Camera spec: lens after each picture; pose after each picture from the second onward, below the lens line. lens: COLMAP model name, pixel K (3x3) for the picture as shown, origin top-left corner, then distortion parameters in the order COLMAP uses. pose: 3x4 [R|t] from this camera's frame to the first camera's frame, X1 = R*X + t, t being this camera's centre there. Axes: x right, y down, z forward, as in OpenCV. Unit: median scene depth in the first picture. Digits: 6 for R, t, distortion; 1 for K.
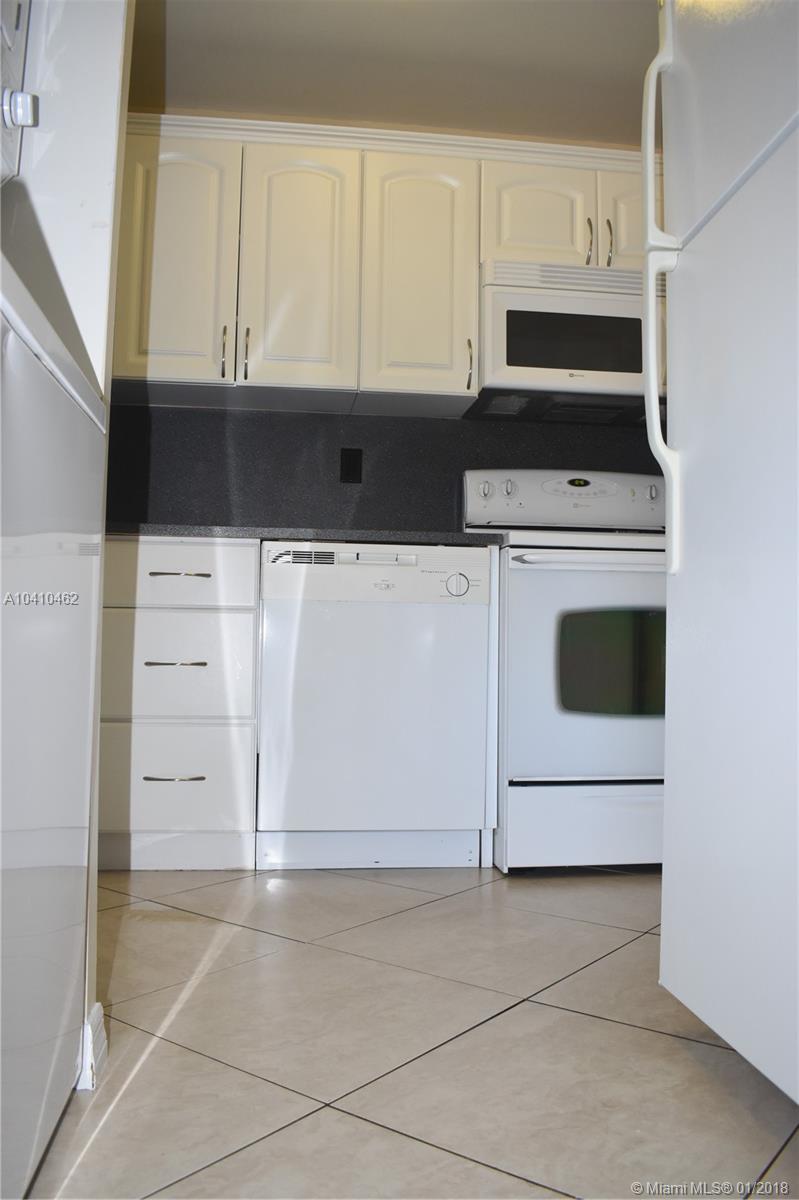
lens RADIAL K [[974.6, 0, 402.7], [0, 974.6, 600.1], [0, 0, 1]] dist [-0.090320, -0.001973]
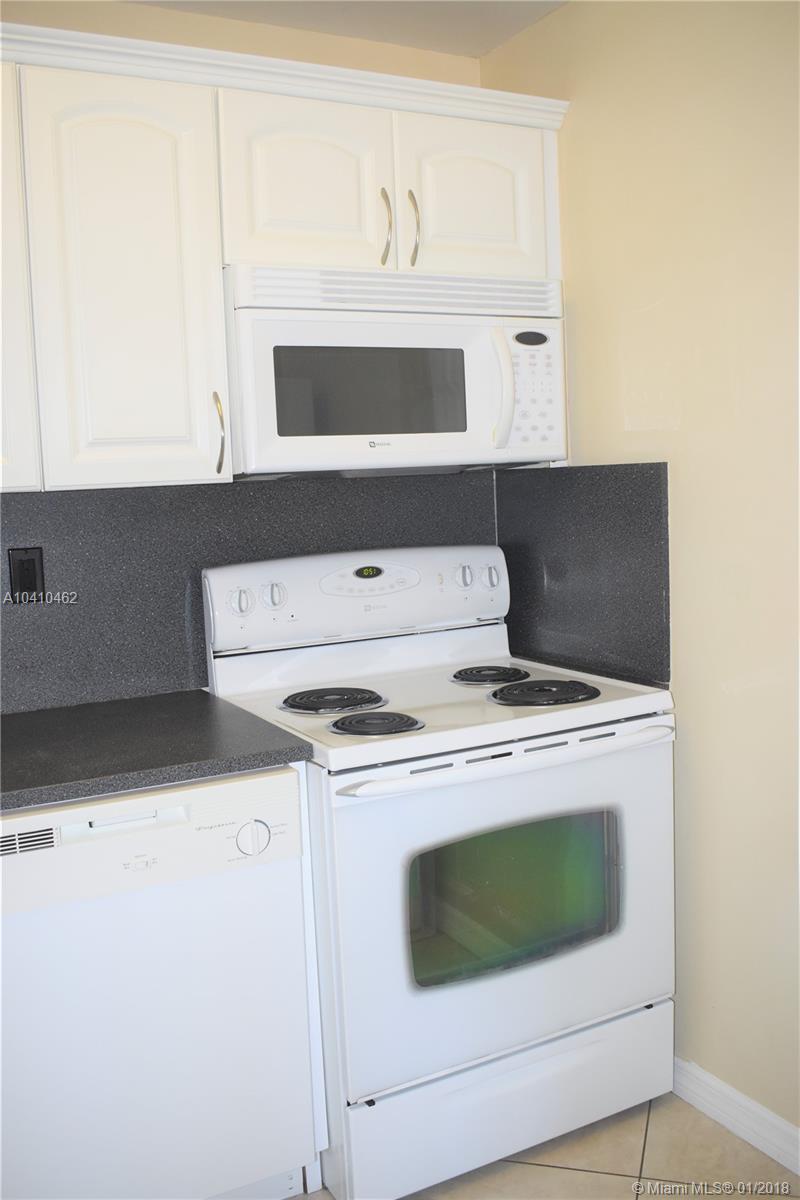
lens RADIAL K [[1075.3, 0, 400.2], [0, 1075.3, 598.1], [0, 0, 1]] dist [-0.077859, 0.005269]
pose [[0.935456, -0.090144, 0.341754, -0.068785], [0.036332, 0.986332, 0.160716, -0.242640], [-0.351571, -0.137926, 0.925945, 0.290067]]
